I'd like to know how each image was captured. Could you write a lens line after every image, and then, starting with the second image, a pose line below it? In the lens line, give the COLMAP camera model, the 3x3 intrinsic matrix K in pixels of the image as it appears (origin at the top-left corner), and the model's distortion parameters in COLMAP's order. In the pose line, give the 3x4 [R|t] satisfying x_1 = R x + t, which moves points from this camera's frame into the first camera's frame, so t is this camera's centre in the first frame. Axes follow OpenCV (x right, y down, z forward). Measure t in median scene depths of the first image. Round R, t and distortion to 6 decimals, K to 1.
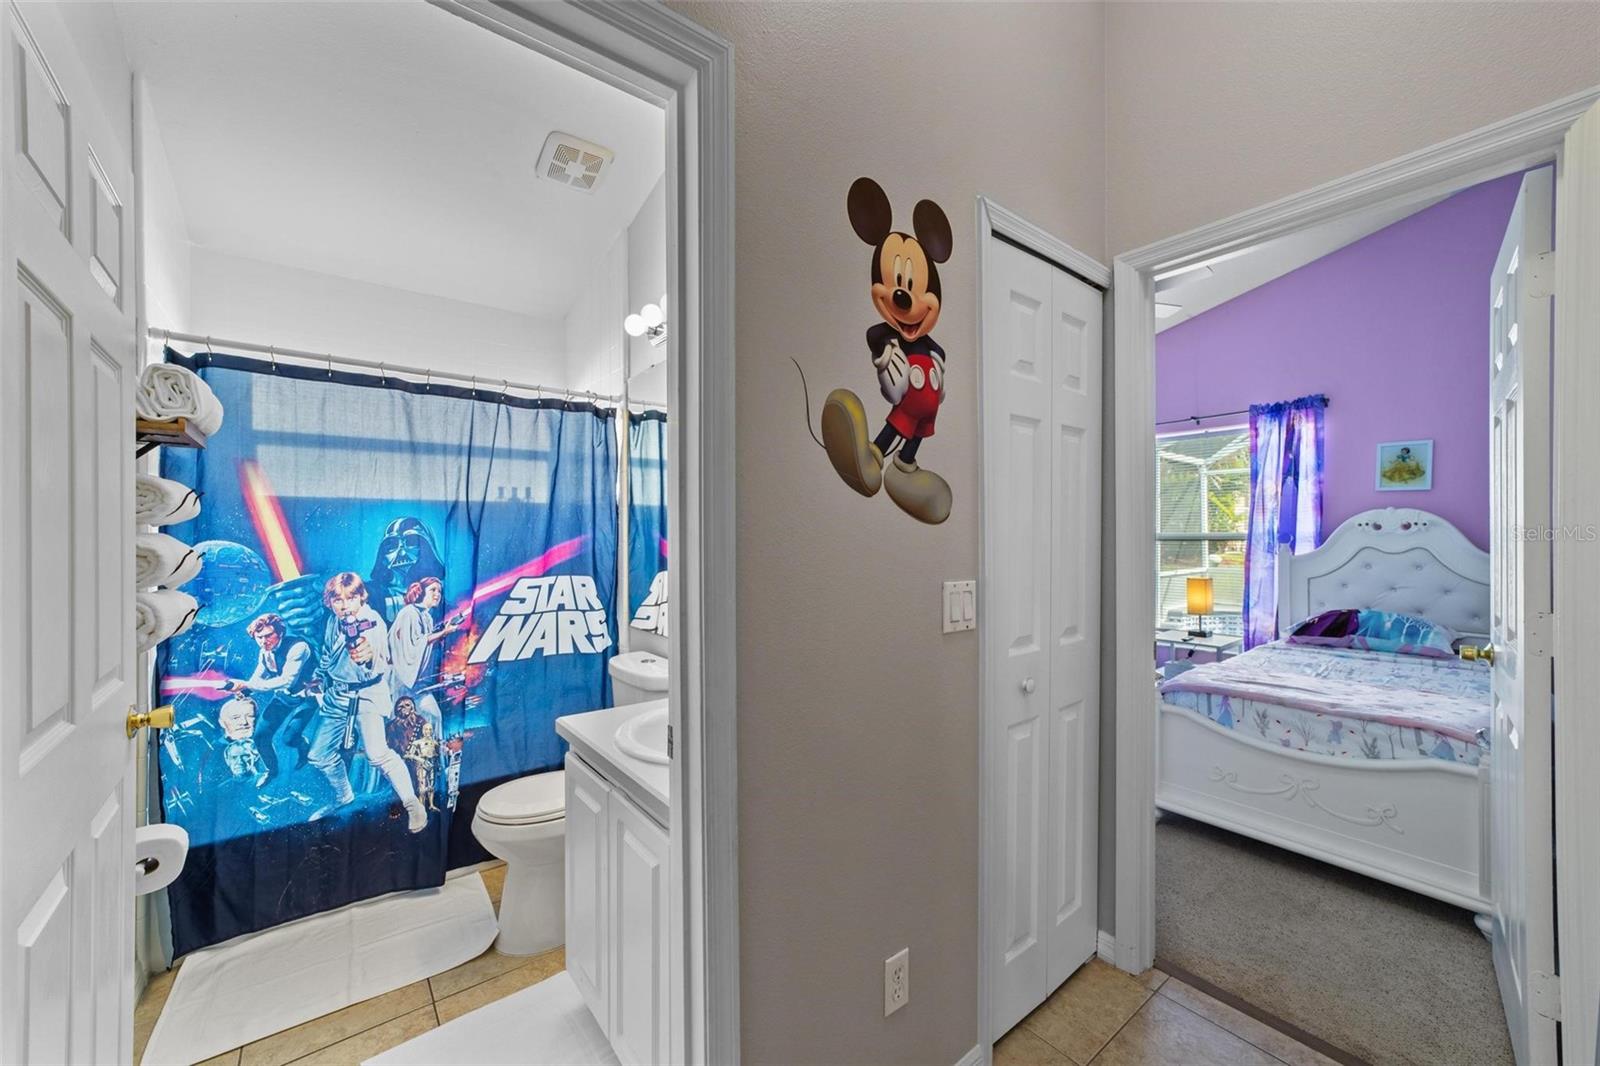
lens RADIAL K [[621.9, 0, 799.9], [0, 621.9, 538.1], [0, 0, 1]] dist [0.000442, 0.000575]
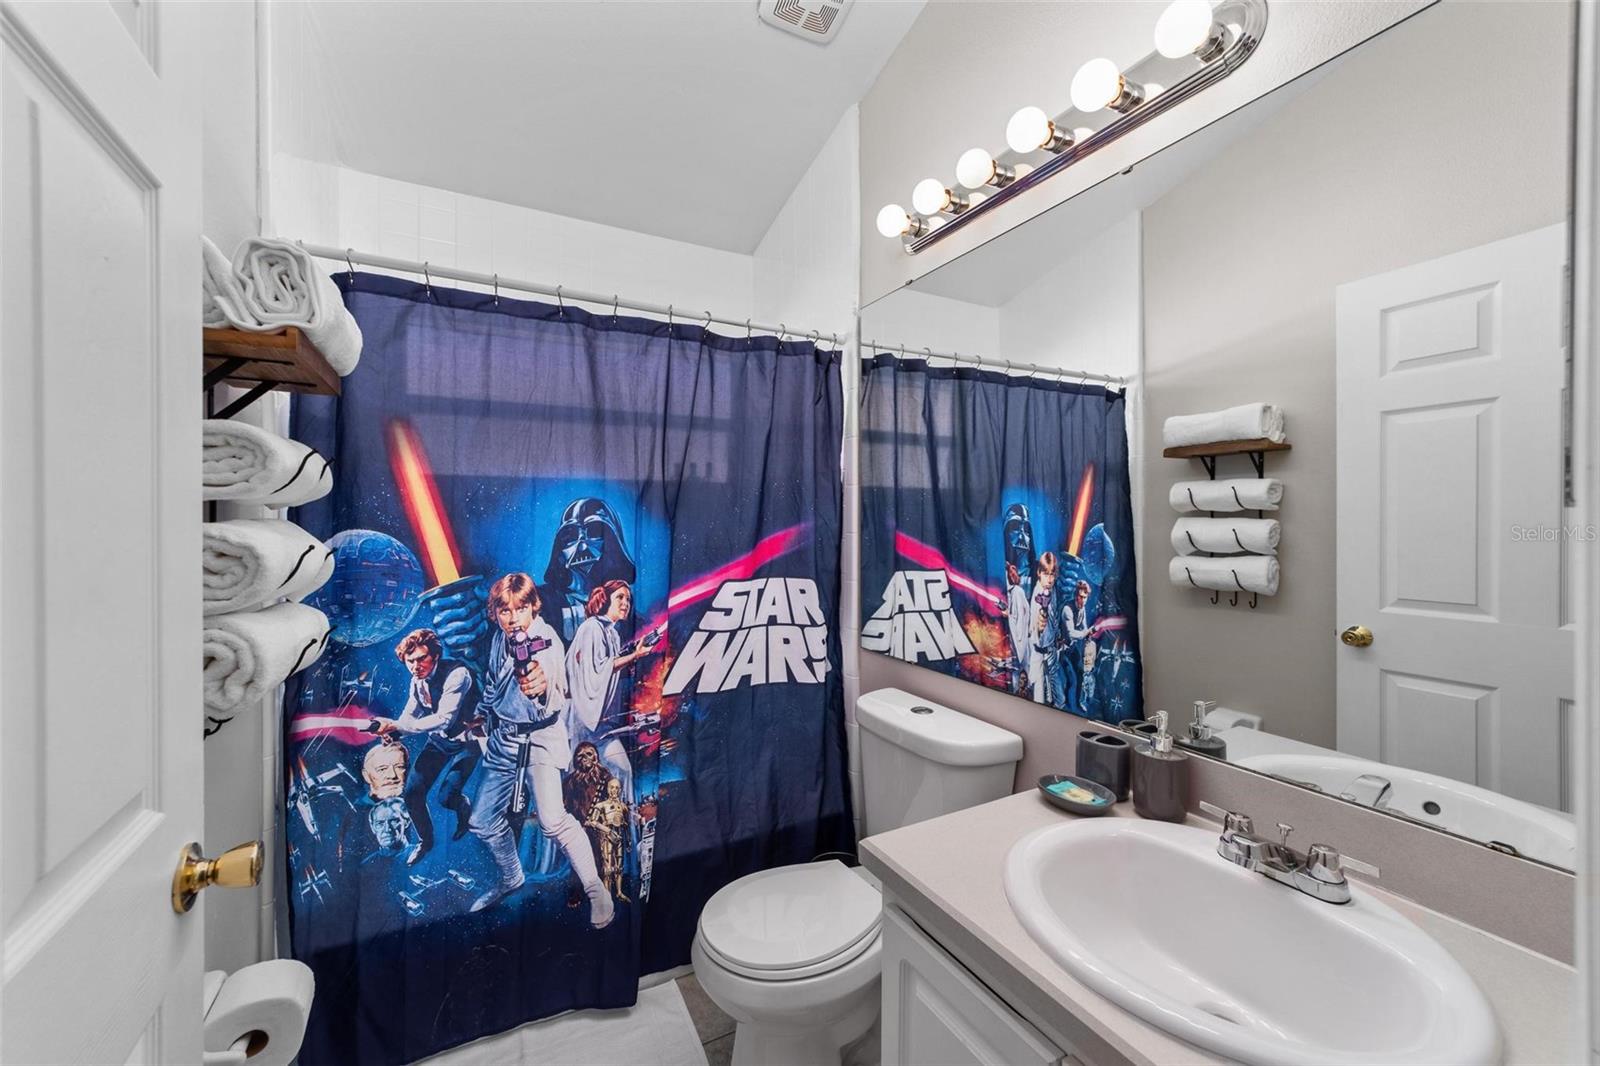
lens RADIAL K [[633.4, 0, 808.6], [0, 633.4, 526.7], [0, 0, 1]] dist [-0.008062, 0.000065]
pose [[0.986839, 0.003274, -0.161672, -0.262438], [-0.003122, 0.999994, 0.001196, -0.001732], [0.161675, -0.000676, 0.986844, 0.314099]]
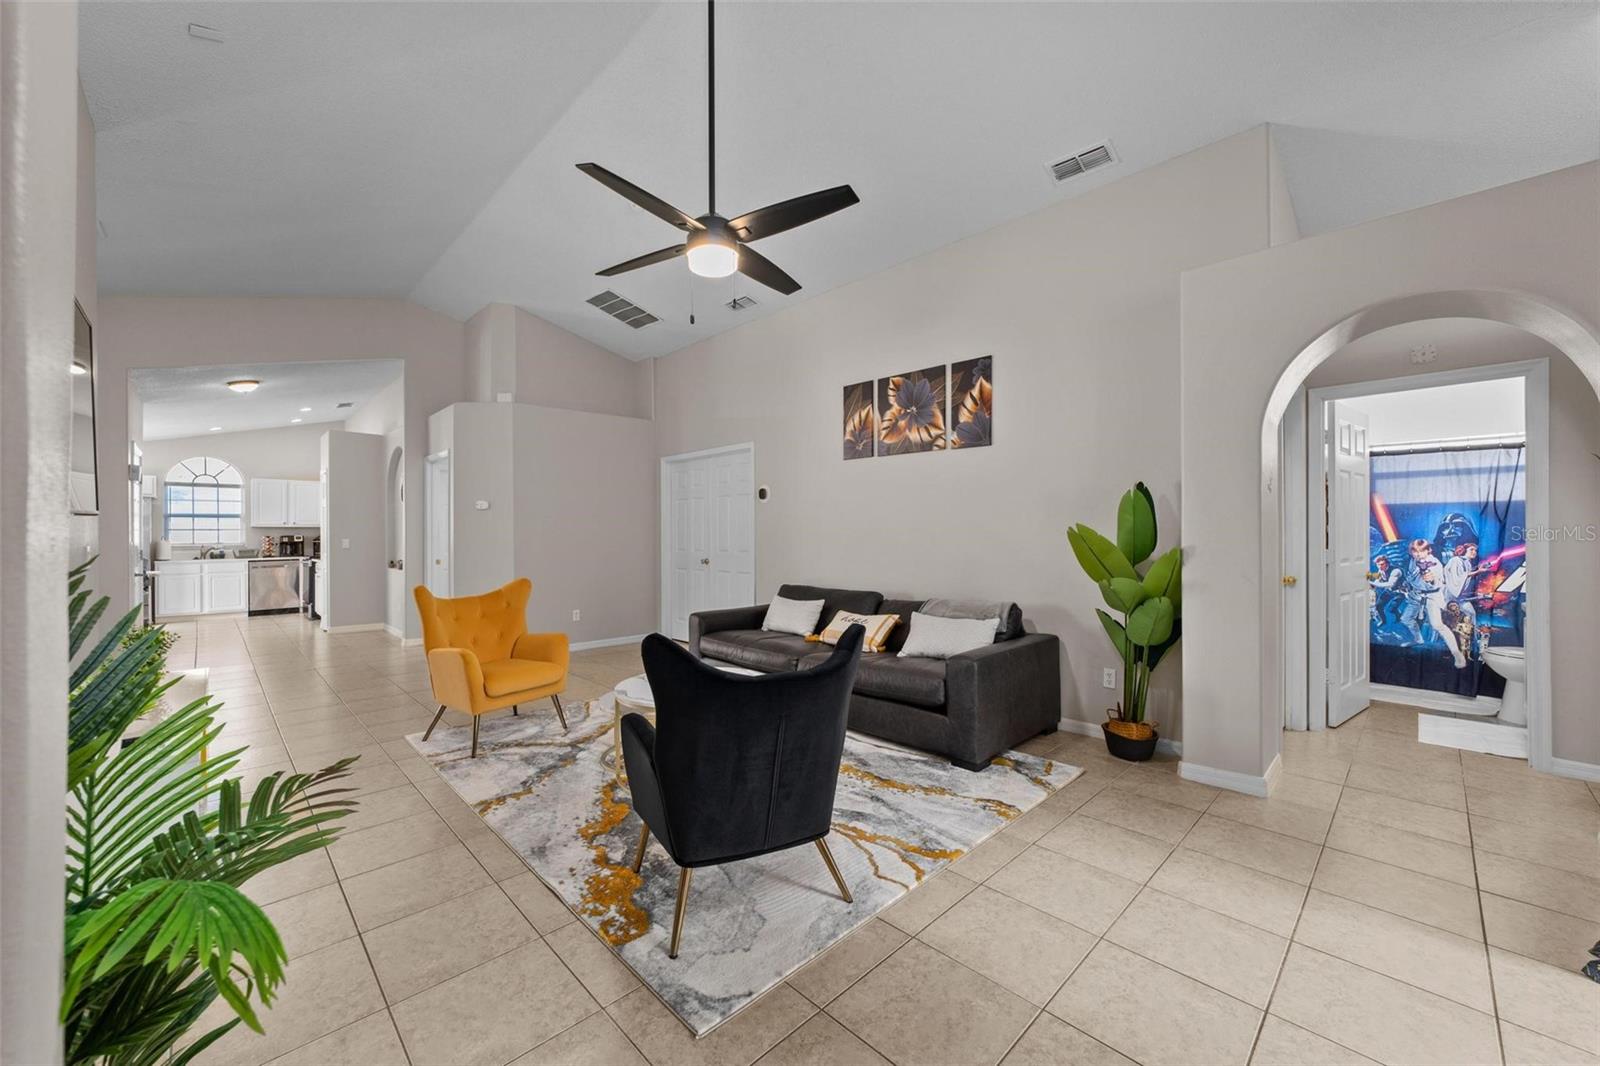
lens RADIAL K [[614.4, 0, 777.8], [0, 614.4, 532.1], [0, 0, 1]] dist [-0.001391, 0.000009]
pose [[0.094419, 0.005146, -0.995519, 1.192267], [-0.000130, 0.999987, 0.005157, 0.018928], [0.995533, -0.000357, 0.094419, -1.437623]]
